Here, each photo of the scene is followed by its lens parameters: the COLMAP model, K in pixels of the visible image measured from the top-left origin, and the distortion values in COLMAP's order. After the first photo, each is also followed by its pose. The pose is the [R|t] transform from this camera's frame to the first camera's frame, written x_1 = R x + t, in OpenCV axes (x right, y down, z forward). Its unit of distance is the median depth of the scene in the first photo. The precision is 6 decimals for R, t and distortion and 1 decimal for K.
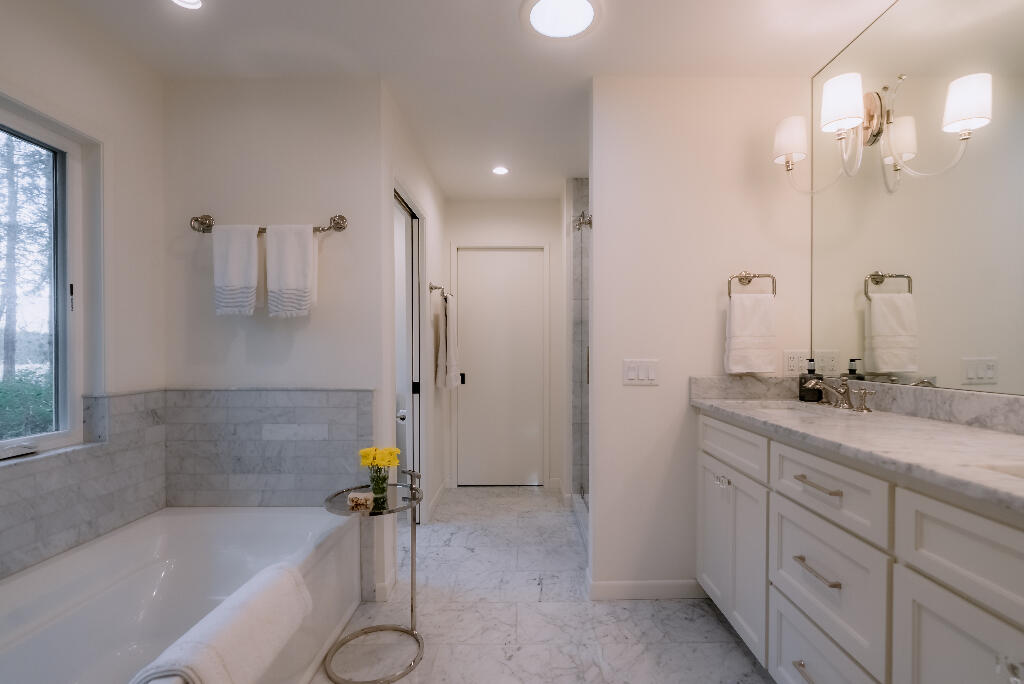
lens RADIAL K [[458.8, 0, 512.7], [0, 458.8, 348.2], [0, 0, 1]] dist [-0.005633, -0.000530]
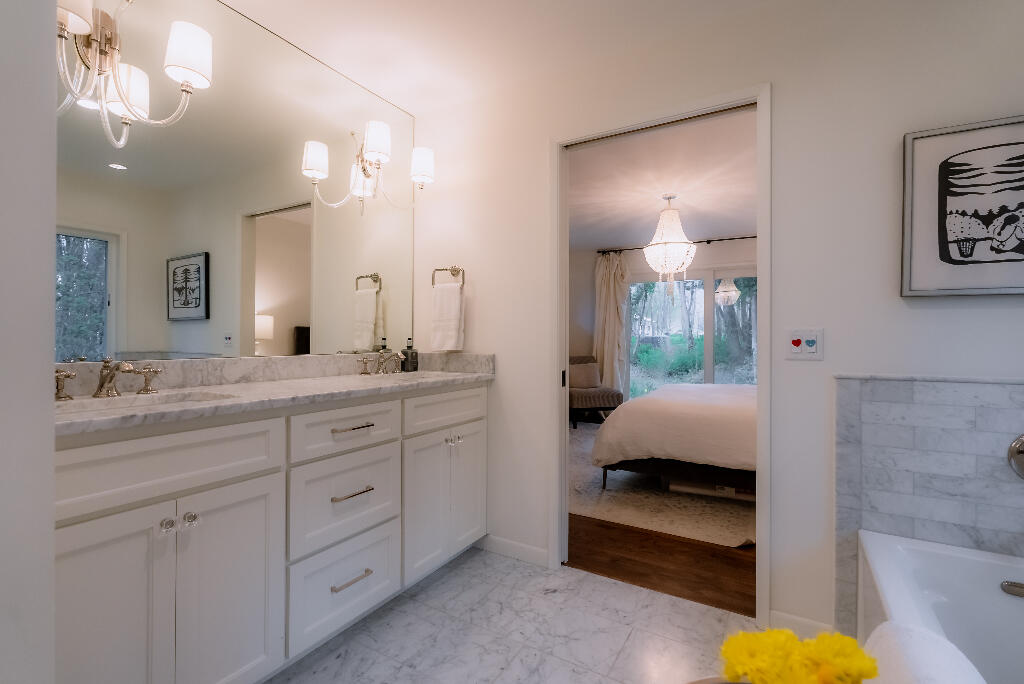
lens RADIAL K [[458.8, 0, 513.2], [0, 458.8, 340.3], [0, 0, 1]] dist [-0.005633, -0.000530]
pose [[-0.857998, -0.003955, 0.513638, -0.375847], [-0.003221, 0.999992, 0.002321, 0.039698], [-0.513644, 0.000337, -0.858004, 1.755270]]
